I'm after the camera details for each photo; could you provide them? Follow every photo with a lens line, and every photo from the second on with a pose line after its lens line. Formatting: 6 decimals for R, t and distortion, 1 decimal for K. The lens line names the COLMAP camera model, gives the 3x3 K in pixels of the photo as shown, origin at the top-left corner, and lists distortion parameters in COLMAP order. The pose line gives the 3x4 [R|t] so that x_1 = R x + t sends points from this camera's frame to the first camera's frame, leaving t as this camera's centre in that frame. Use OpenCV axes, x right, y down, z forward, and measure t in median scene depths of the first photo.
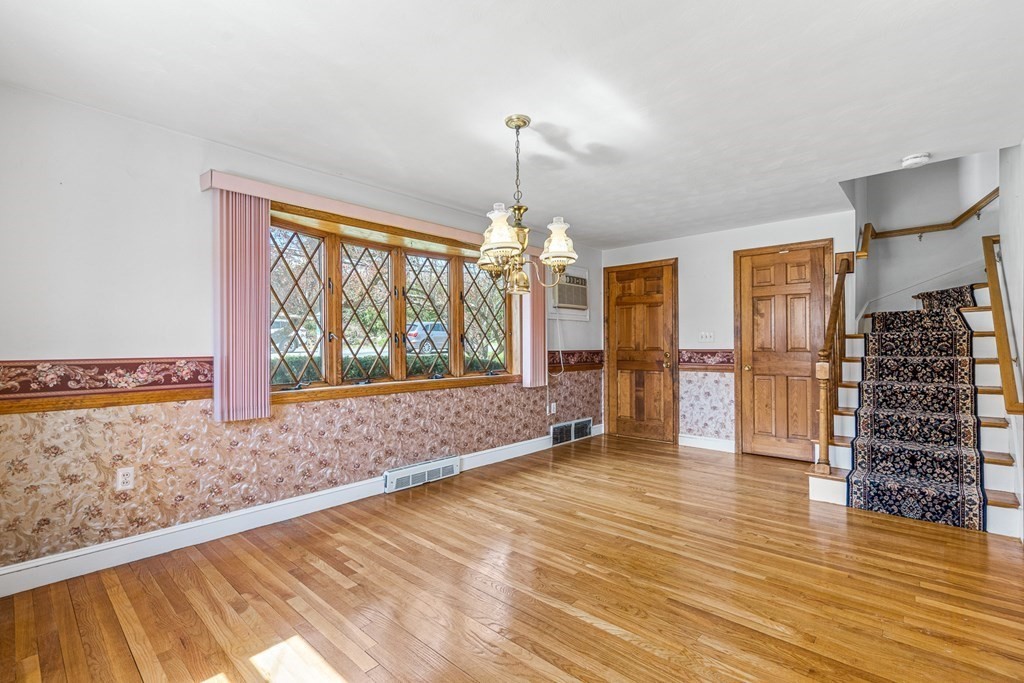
lens RADIAL K [[464.3, 0, 512.1], [0, 464.3, 346.3], [0, 0, 1]] dist [-0.011436, 0.003103]
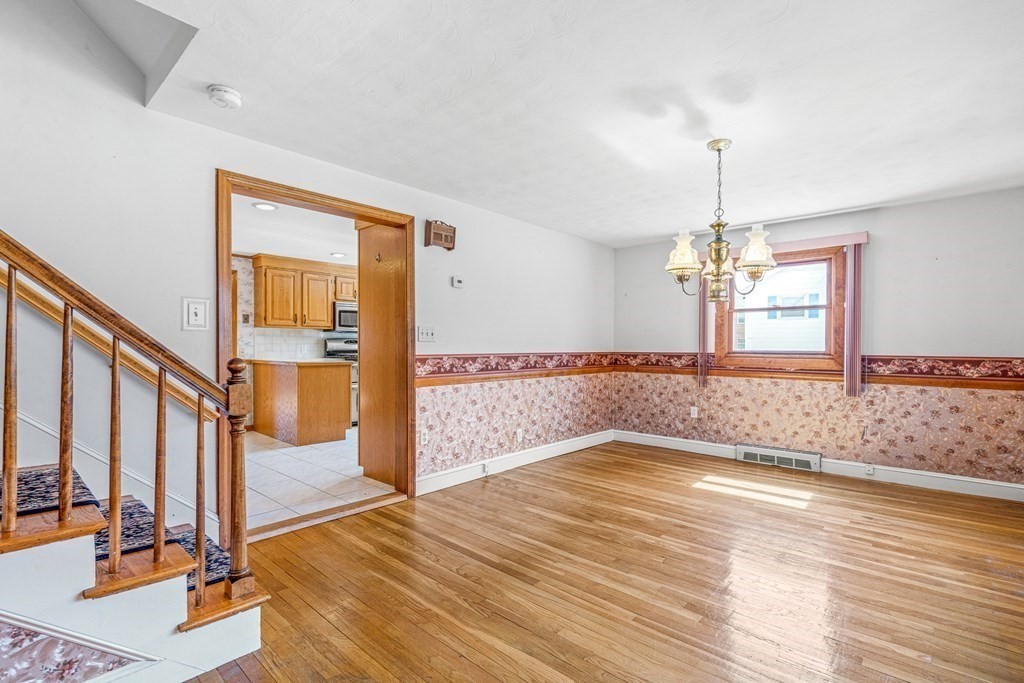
lens RADIAL K [[464.3, 0, 517.7], [0, 464.3, 349.4], [0, 0, 1]] dist [-0.011436, 0.003103]
pose [[-0.999933, -0.000613, -0.011600, 0.575637], [-0.000715, 0.999961, 0.008777, -0.011059], [0.011594, 0.008784, -0.999894, 2.391553]]
